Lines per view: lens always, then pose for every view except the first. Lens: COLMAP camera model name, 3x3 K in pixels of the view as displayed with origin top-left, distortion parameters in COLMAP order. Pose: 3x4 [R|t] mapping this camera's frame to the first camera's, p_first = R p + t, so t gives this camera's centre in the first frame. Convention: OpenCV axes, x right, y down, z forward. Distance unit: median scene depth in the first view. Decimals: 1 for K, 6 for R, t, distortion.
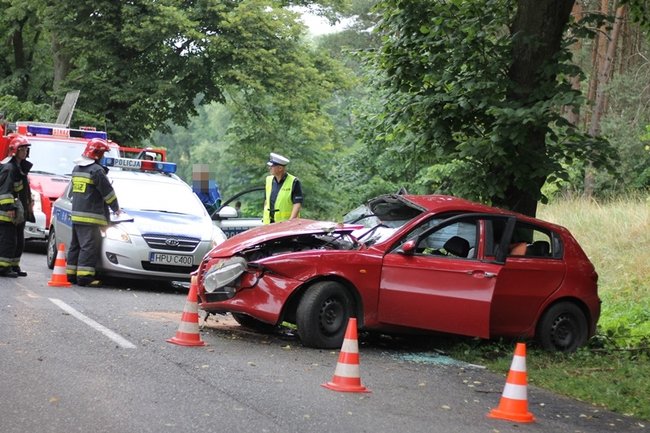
lens RADIAL K [[1528.1, 0, 325.0], [0, 1528.1, 216.5], [0, 0, 1]] dist [-0.104790, 0.167850]
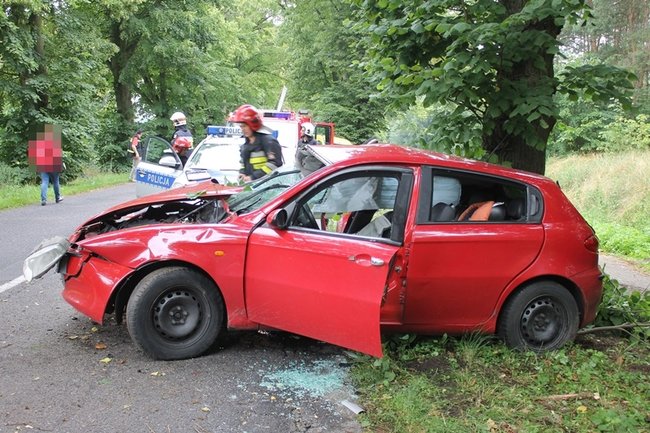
lens RADIAL K [[739.0, 0, 325.0], [0, 739.0, 216.5], [0, 0, 1]] dist [-0.126012, -0.002518]
pose [[0.951879, -0.015895, -0.306062, 0.166693], [0.036435, 0.997441, 0.061515, -0.000777], [0.304301, -0.069706, 0.950022, 0.640108]]
